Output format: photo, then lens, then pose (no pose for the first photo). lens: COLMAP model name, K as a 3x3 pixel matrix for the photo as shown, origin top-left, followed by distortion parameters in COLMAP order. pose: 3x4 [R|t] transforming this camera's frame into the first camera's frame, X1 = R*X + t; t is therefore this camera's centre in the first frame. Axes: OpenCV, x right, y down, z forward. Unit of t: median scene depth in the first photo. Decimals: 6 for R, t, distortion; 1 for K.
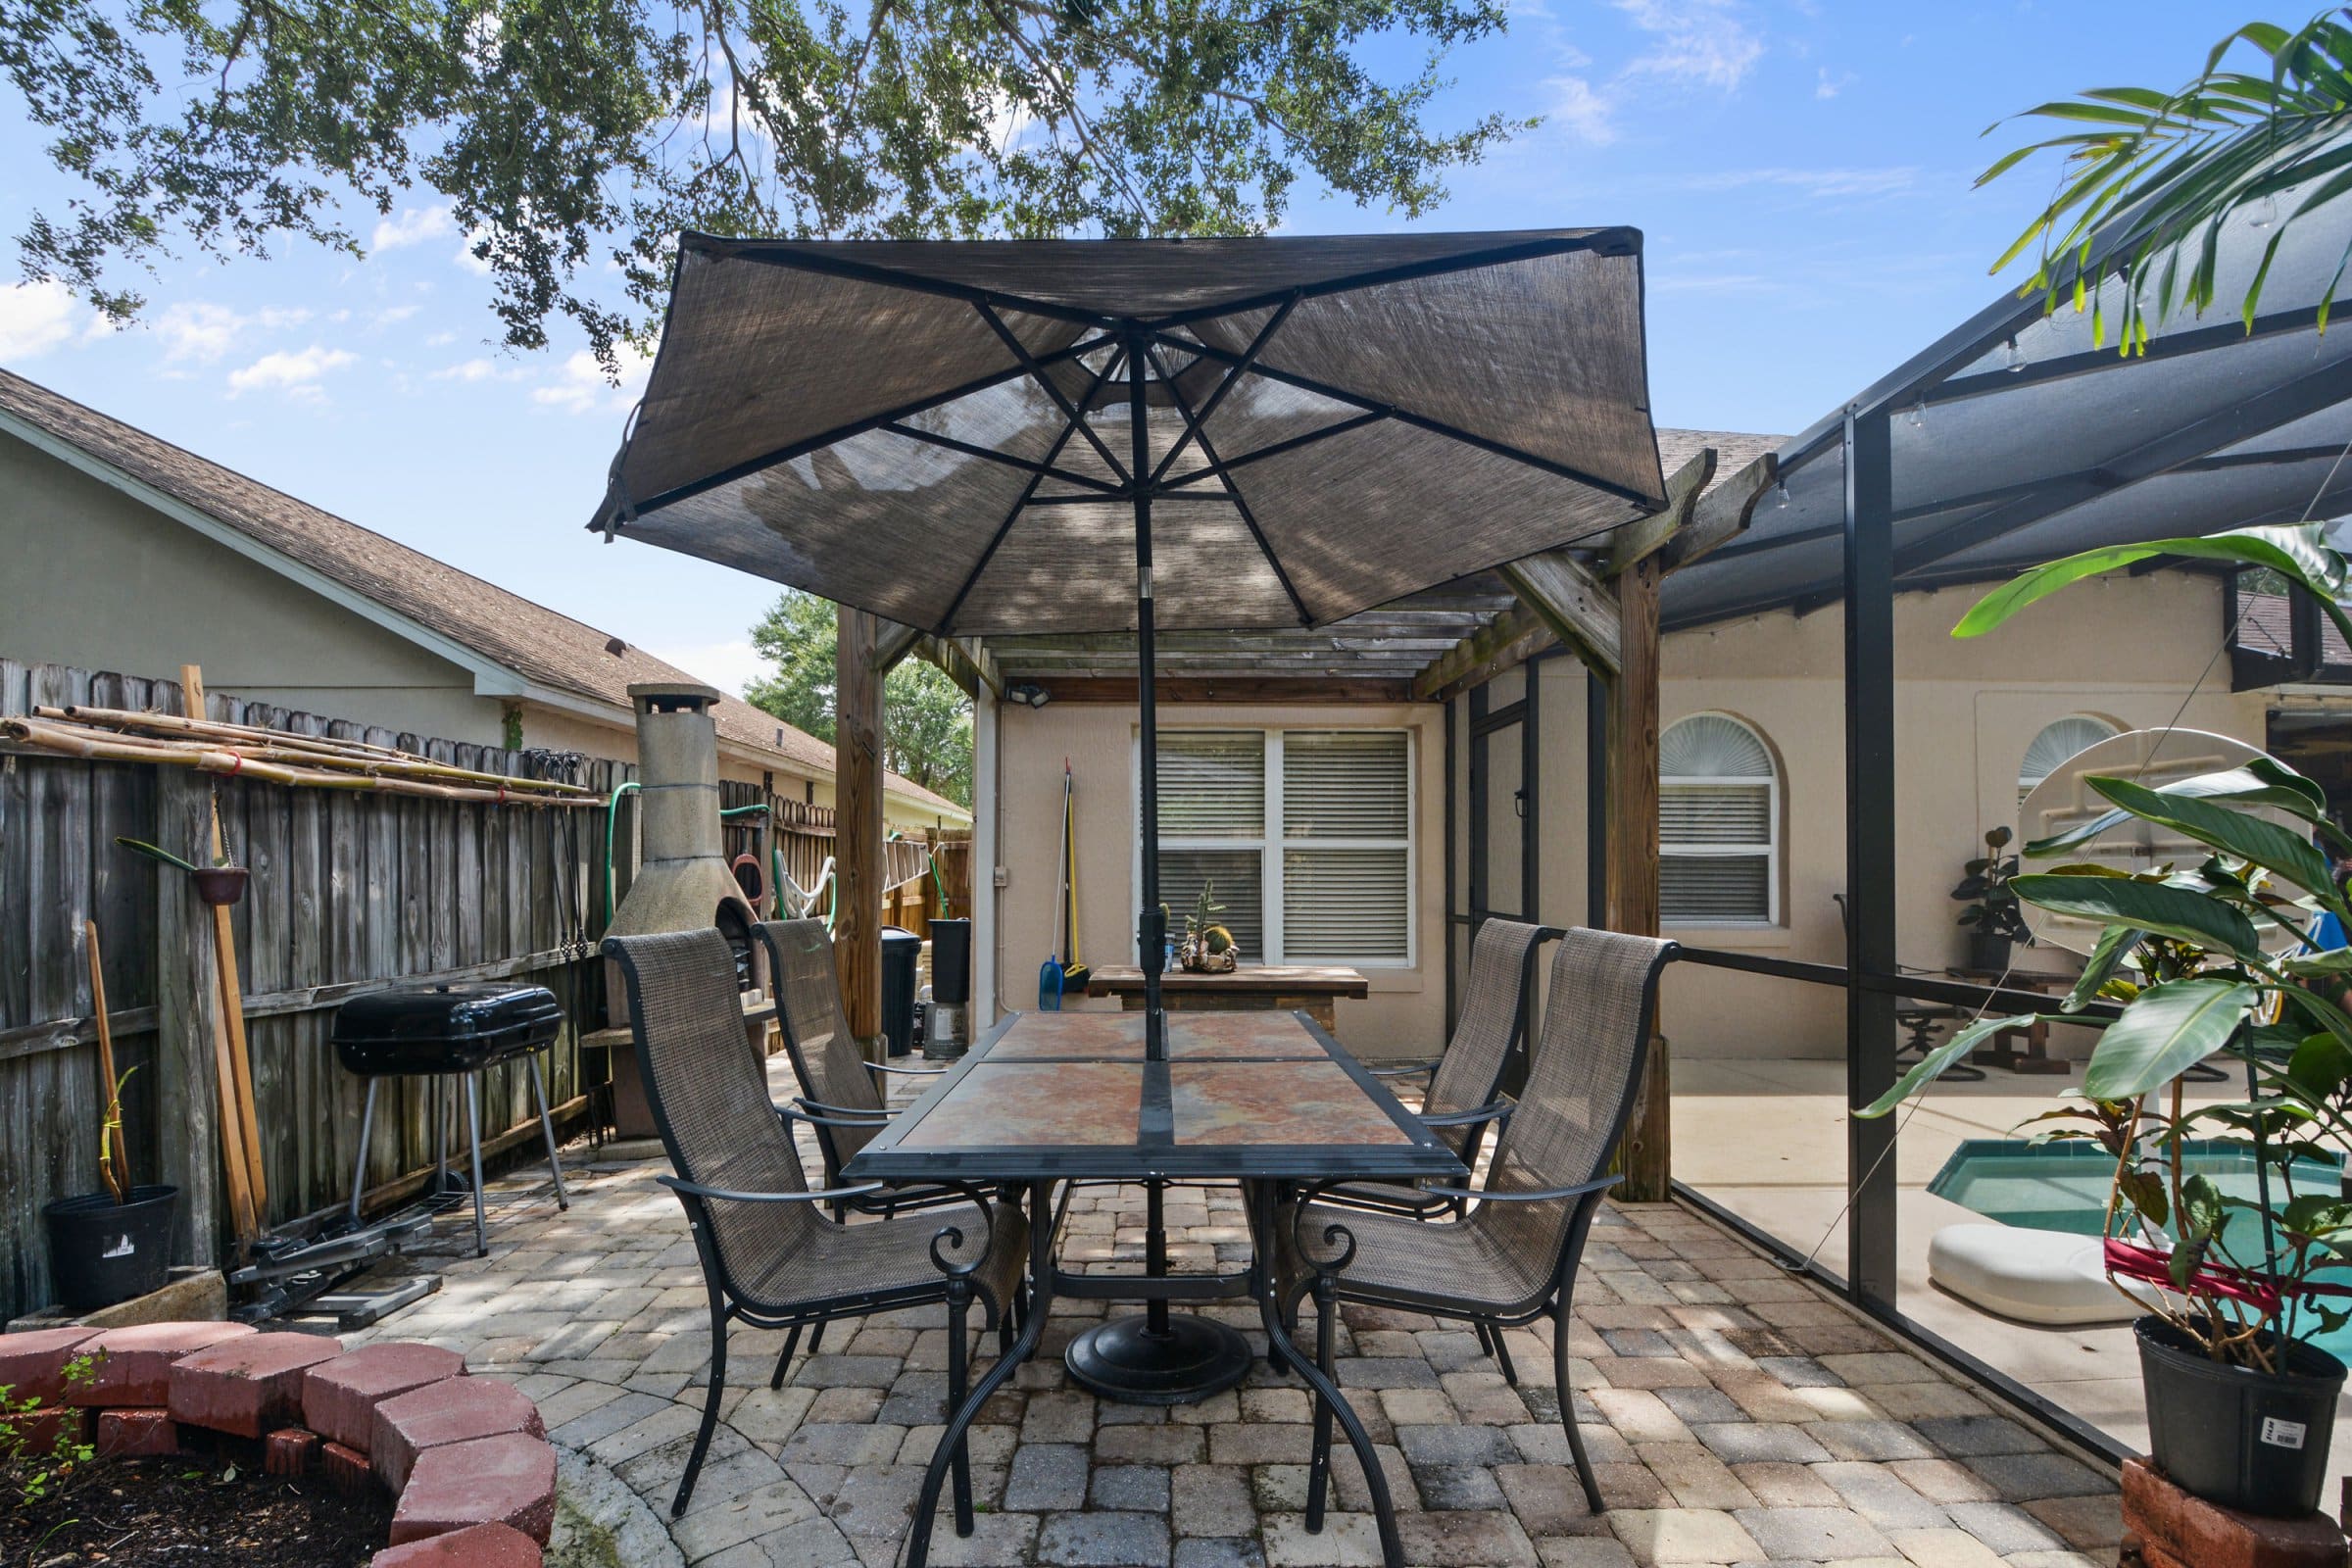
lens RADIAL K [[1067.8, 0, 1177.3], [0, 1067.8, 845.0], [0, 0, 1]] dist [0.015968, -0.024041]
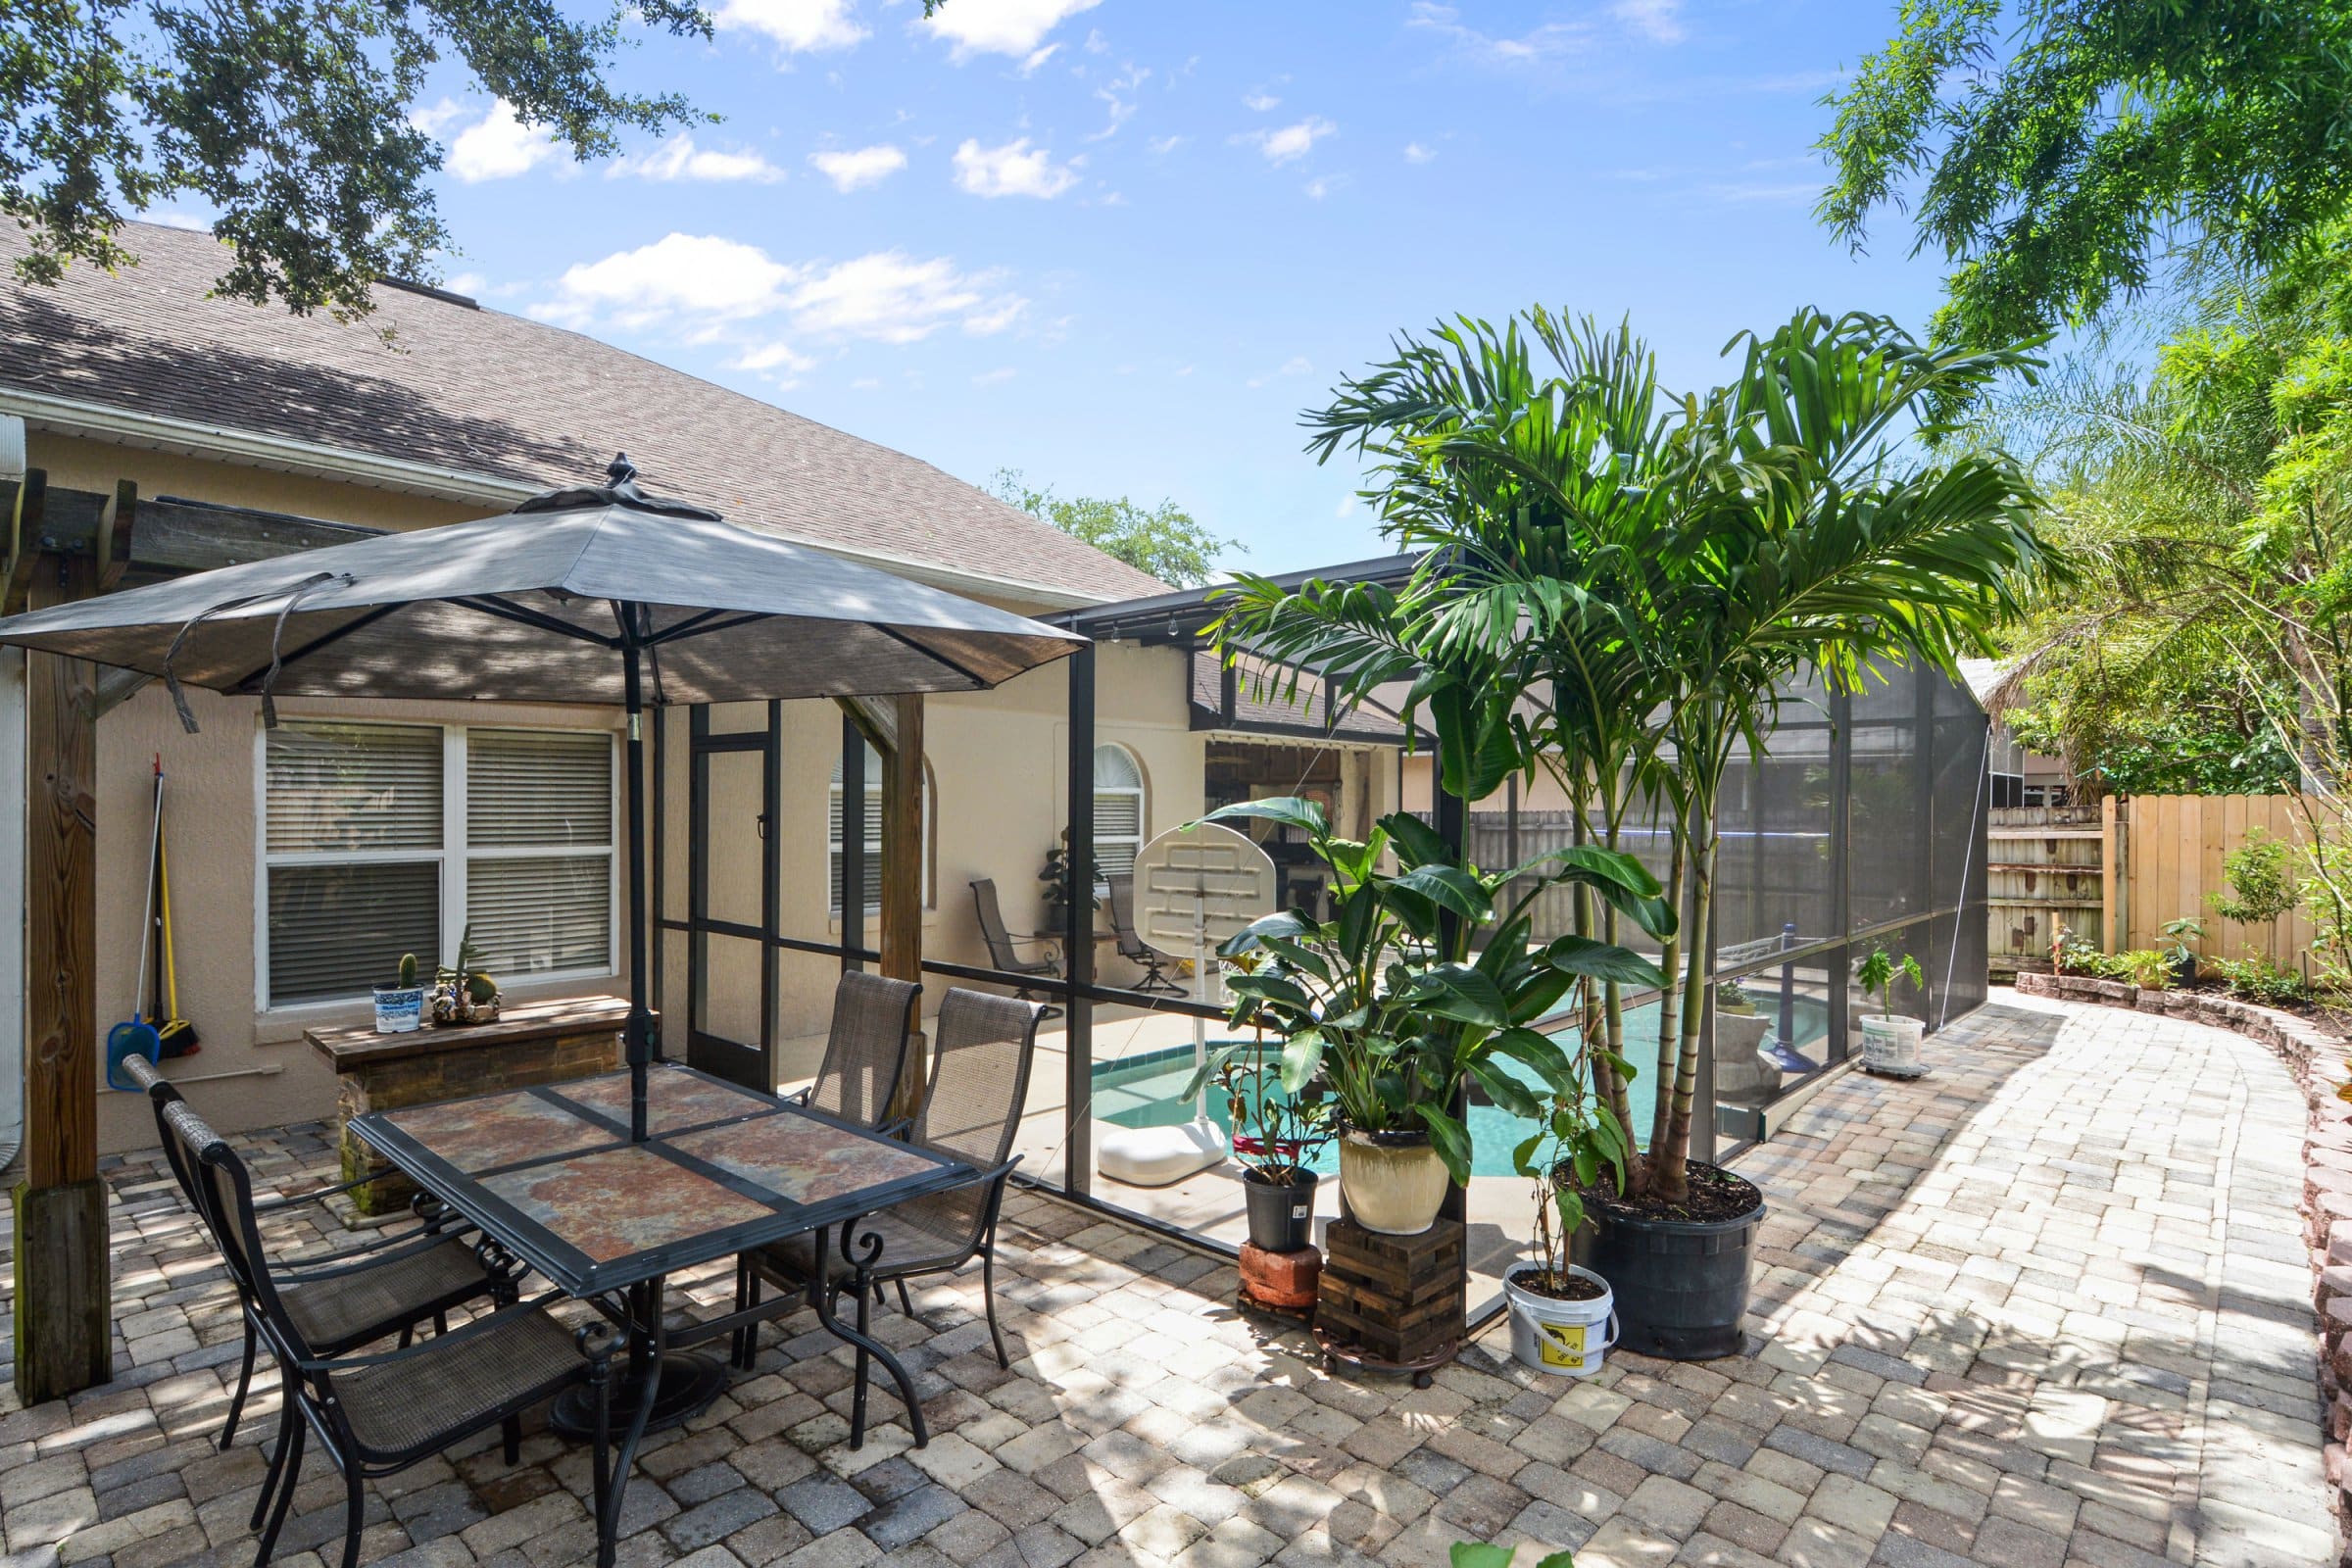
lens RADIAL K [[1166.1, 0, 1176.0], [0, 1166.1, 784.0], [0, 0, 1]] dist [0.010260, -0.000378]
pose [[0.683693, 0.010097, 0.729700, -0.500514], [-0.022622, 0.999717, 0.007363, -0.189359], [-0.729419, -0.021542, 0.683728, -0.257407]]
